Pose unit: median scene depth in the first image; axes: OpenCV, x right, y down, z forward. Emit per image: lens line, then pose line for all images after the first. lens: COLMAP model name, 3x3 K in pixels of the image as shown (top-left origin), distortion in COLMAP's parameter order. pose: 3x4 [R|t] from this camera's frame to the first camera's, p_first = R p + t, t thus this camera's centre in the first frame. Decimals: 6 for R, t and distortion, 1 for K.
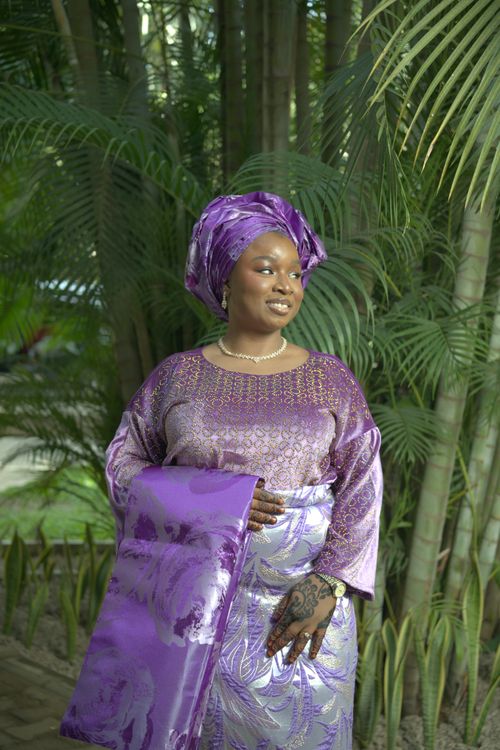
lens RADIAL K [[1111.2, 0, 250.0], [0, 1111.2, 375.0], [0, 0, 1]] dist [0.015076, 0.161522]
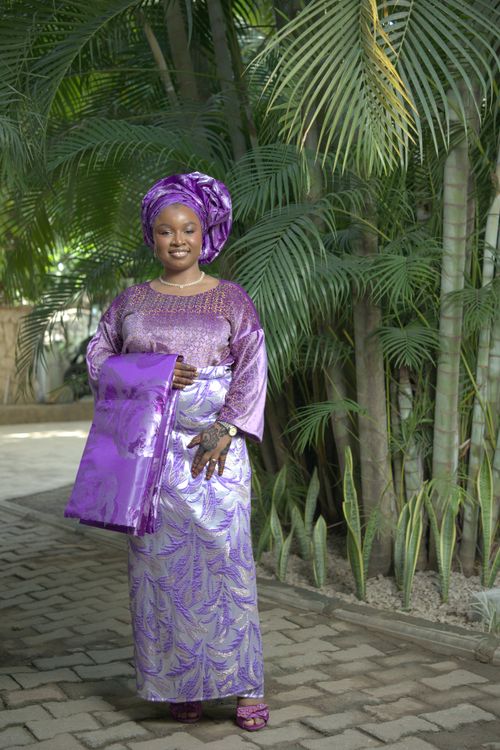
lens RADIAL K [[1105.3, 0, 250.0], [0, 1105.3, 375.0], [0, 0, 1]] dist [0.049422, 0.161591]
pose [[0.973829, -0.074120, -0.214854, 0.376631], [0.075991, 0.997108, 0.000451, 0.113912], [0.214200, -0.016766, 0.976646, -0.494836]]
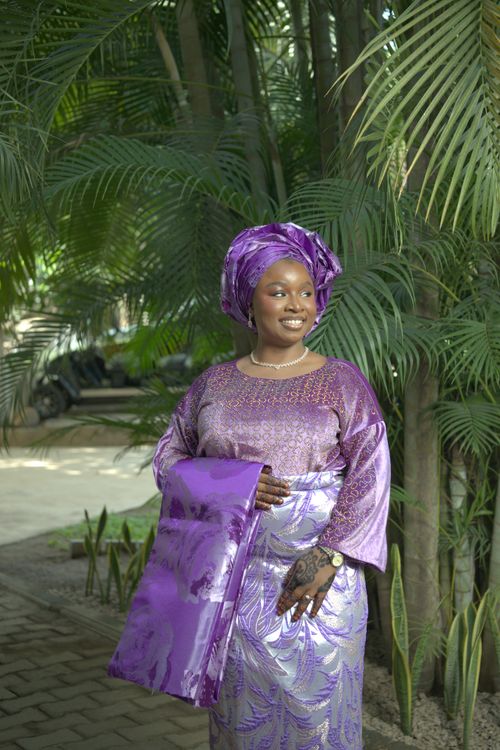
lens RADIAL K [[1105.3, 0, 250.0], [0, 1105.3, 375.0], [0, 0, 1]] dist [0.049422, 0.161591]
pose [[0.983184, -0.040826, -0.177993, 0.192404], [0.040027, 0.999166, -0.008077, 0.002945], [0.178175, 0.000817, 0.983999, -0.159060]]
